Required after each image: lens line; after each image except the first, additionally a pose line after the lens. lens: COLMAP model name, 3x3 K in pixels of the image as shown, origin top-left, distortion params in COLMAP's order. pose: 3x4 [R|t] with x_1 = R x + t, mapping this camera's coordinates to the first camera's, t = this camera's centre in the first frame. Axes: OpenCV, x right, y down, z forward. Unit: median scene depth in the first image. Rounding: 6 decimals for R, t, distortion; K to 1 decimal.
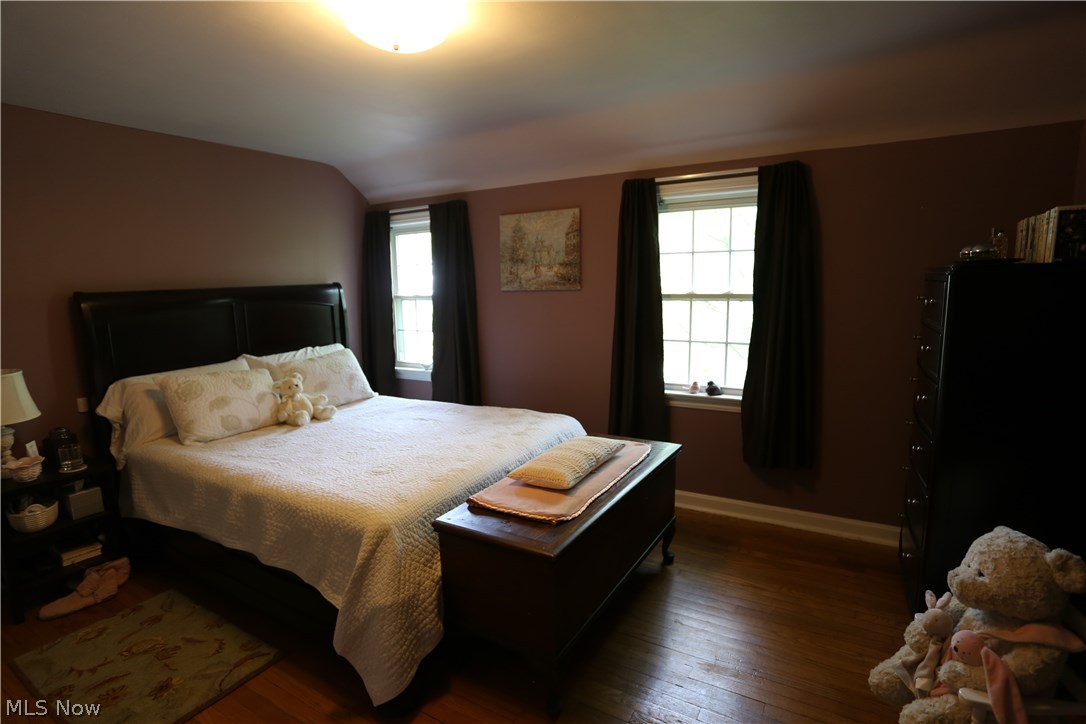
lens RADIAL K [[537.3, 0, 535.0], [0, 537.3, 365.0], [0, 0, 1]] dist [-0.023830, 0.003489]
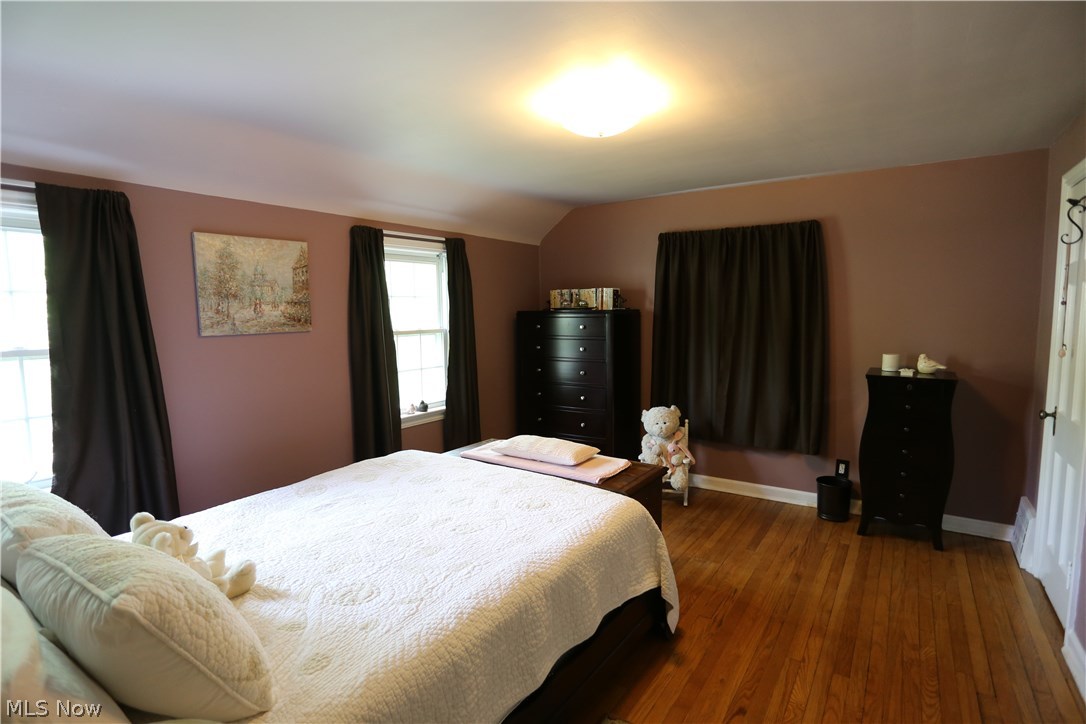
lens RADIAL K [[537.3, 0, 534.7], [0, 537.3, 366.6], [0, 0, 1]] dist [-0.023830, 0.003489]
pose [[0.071522, -0.077941, 0.994389, -0.774613], [0.176080, 0.982272, 0.064326, -0.071134], [-0.981774, 0.170491, 0.083978, 0.548807]]
